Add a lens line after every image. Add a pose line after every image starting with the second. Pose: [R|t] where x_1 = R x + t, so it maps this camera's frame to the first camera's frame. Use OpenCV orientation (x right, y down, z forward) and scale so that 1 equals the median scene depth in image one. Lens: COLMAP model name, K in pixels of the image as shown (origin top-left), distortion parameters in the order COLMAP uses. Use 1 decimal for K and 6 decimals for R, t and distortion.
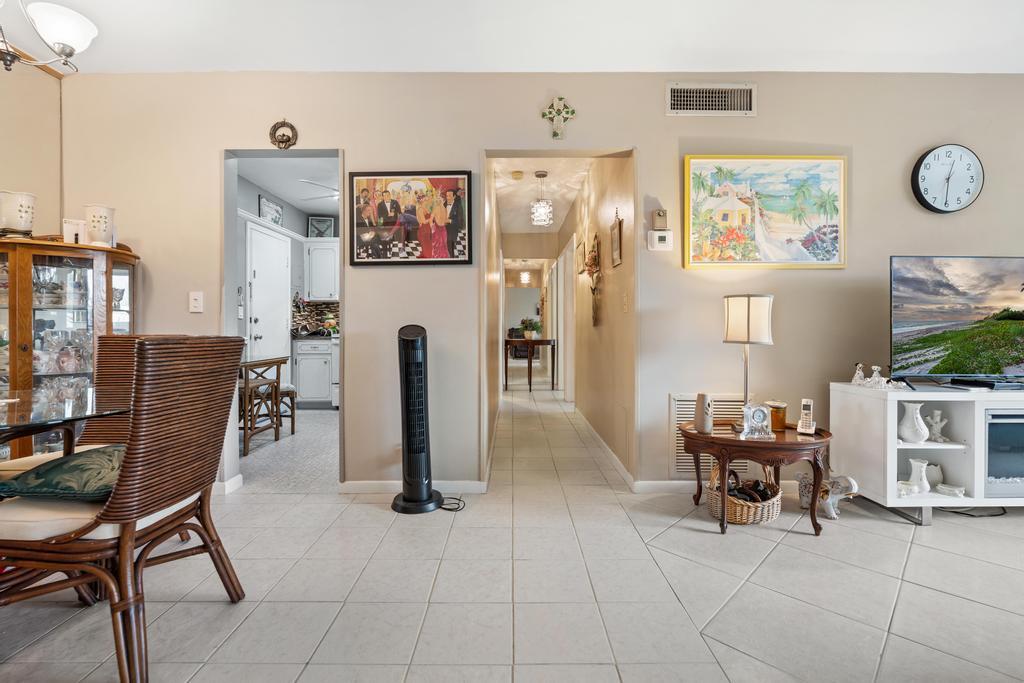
lens RADIAL K [[451.8, 0, 509.5], [0, 451.8, 327.2], [0, 0, 1]] dist [-0.003638, 0.000332]
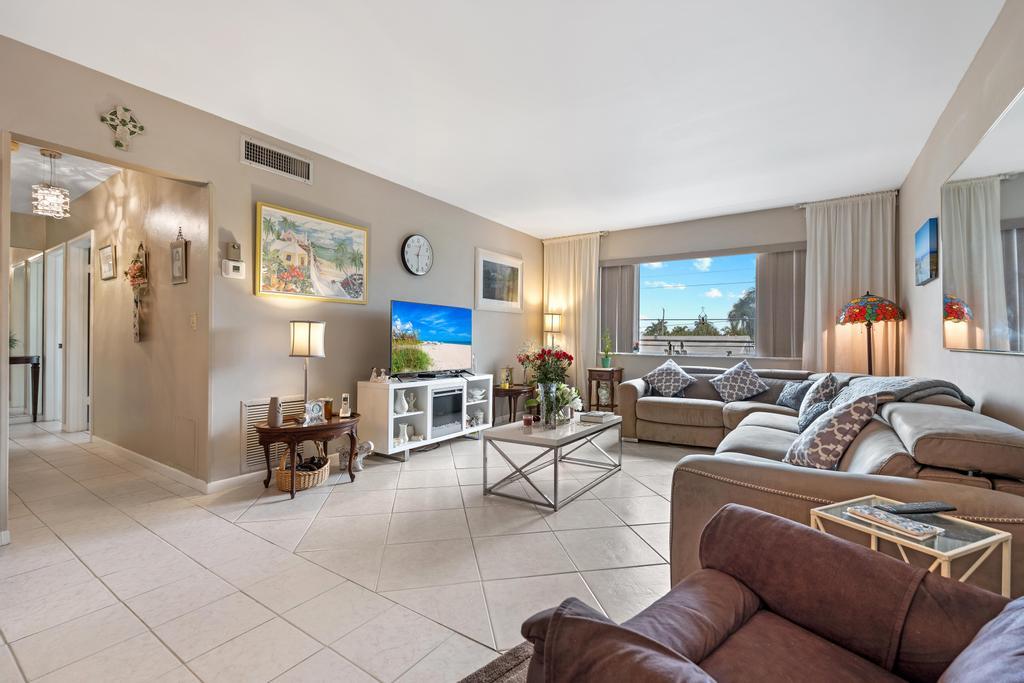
lens RADIAL K [[451.8, 0, 516.3], [0, 451.8, 338.2], [0, 0, 1]] dist [-0.003638, 0.000332]
pose [[0.551005, 0.008222, 0.834461, -0.188557], [-0.008730, 0.999954, -0.004088, -0.014625], [-0.834456, -0.005032, 0.551051, -0.195470]]
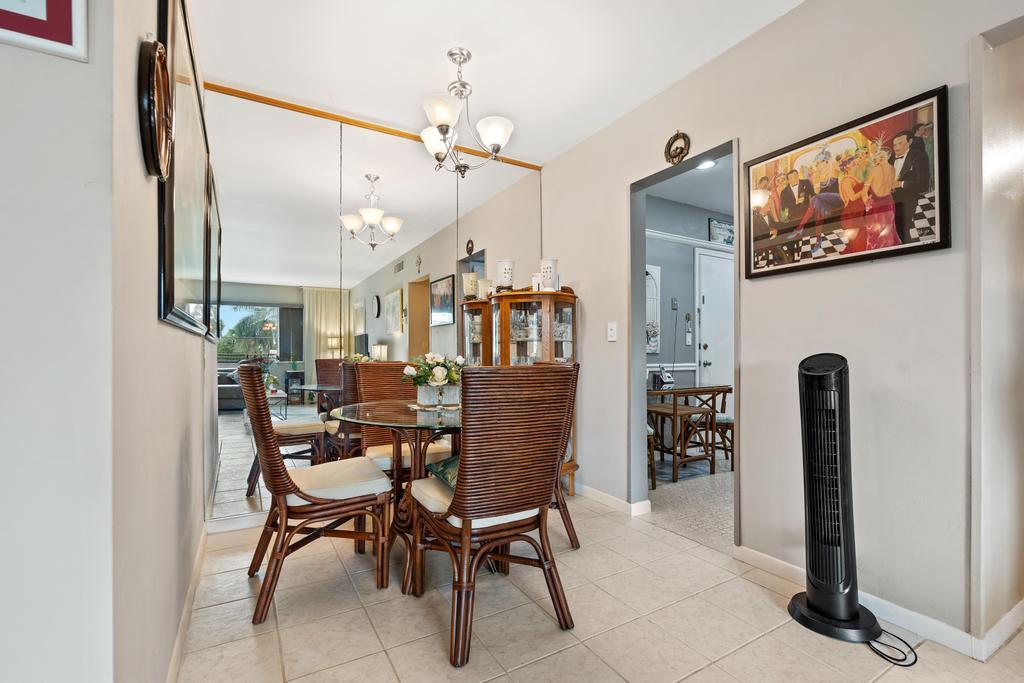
lens RADIAL K [[451.8, 0, 510.1], [0, 451.8, 351.2], [0, 0, 1]] dist [-0.003638, 0.000332]
pose [[0.510132, -0.000415, -0.860096, 0.124648], [0.000366, 1.000000, -0.000265, -0.008409], [0.860096, -0.000180, 0.510133, 0.233471]]
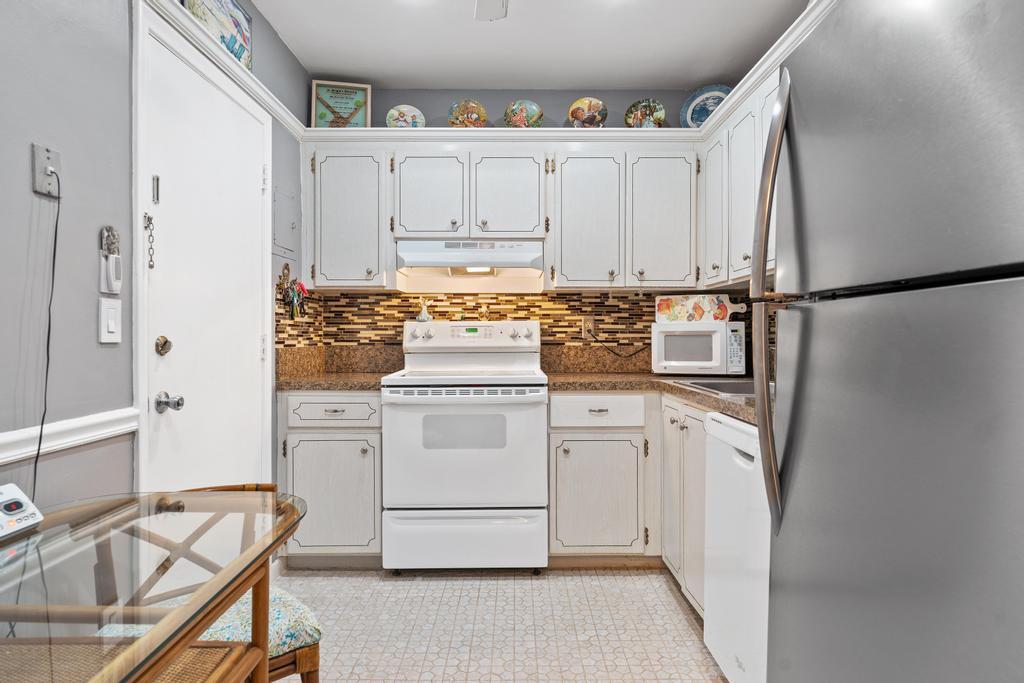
lens RADIAL K [[577.4, 0, 510.0], [0, 577.4, 337.4], [0, 0, 1]] dist [0.000651, 0.000114]
pose [[0.999884, 0.003786, -0.014774, -0.597204], [-0.003661, 0.999957, 0.008519, -0.044766], [0.014806, -0.008464, 0.999855, 1.119892]]
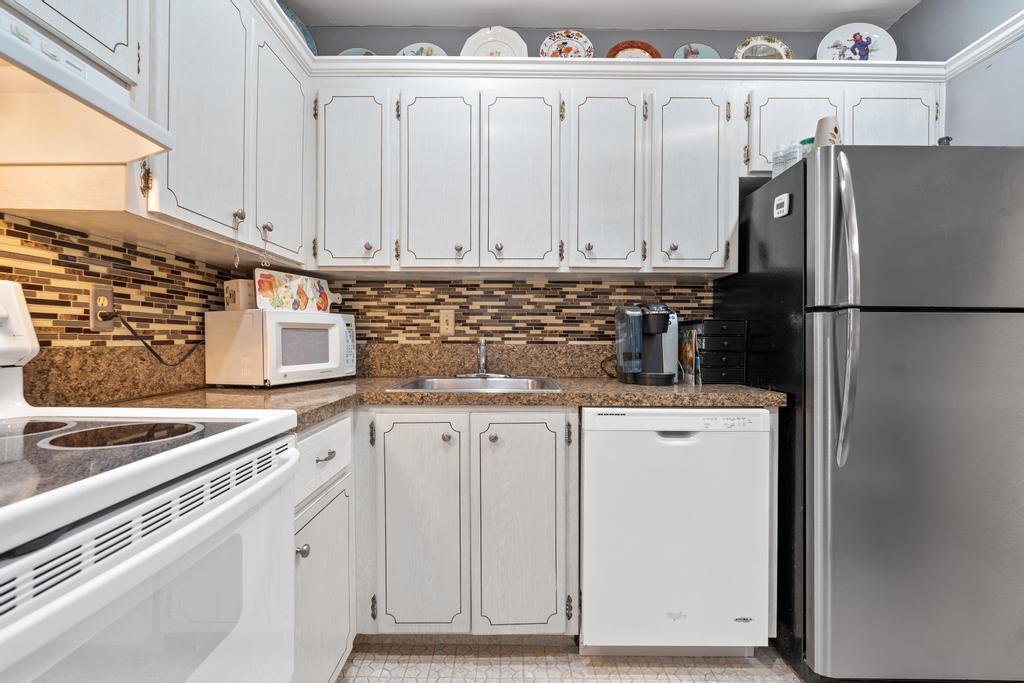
lens RADIAL K [[451.8, 0, 525.1], [0, 451.8, 342.5], [0, 0, 1]] dist [-0.003638, 0.000332]
pose [[-0.013811, -0.005035, 0.999892, -0.960936], [-0.009277, 0.999945, 0.004907, -0.025057], [-0.999862, -0.009208, -0.013857, 2.049535]]
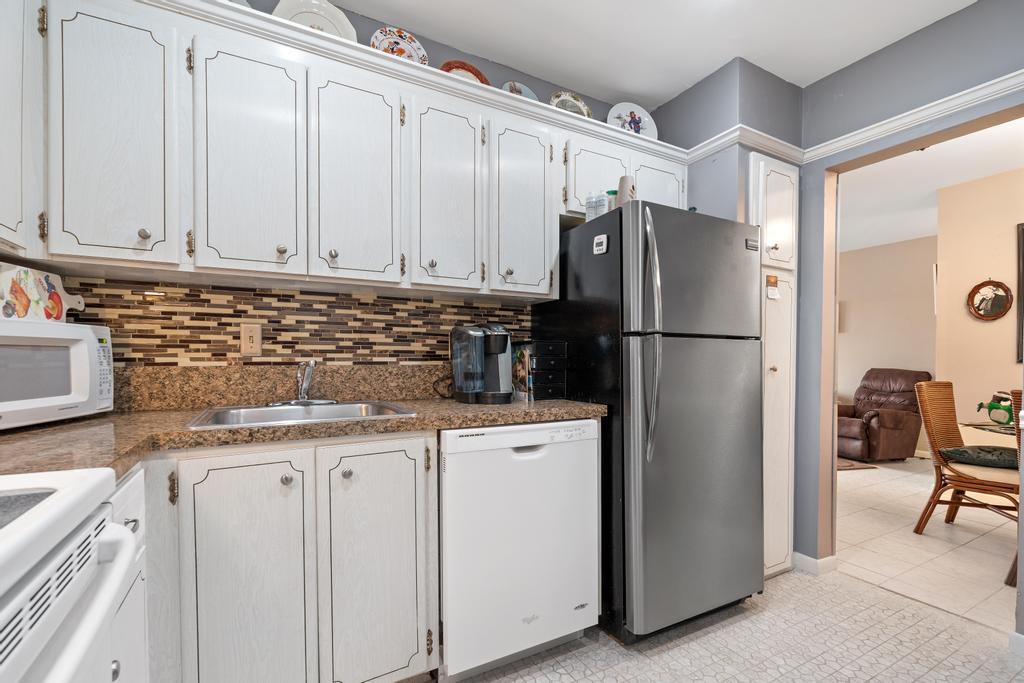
lens RADIAL K [[451.8, 0, 518.8], [0, 451.8, 363.4], [0, 0, 1]] dist [-0.003638, 0.000332]
pose [[-0.486632, -0.006166, 0.873585, -0.909070], [-0.003819, 0.999981, 0.004931, -0.025635], [-0.873599, -0.000937, -0.486646, 2.171140]]
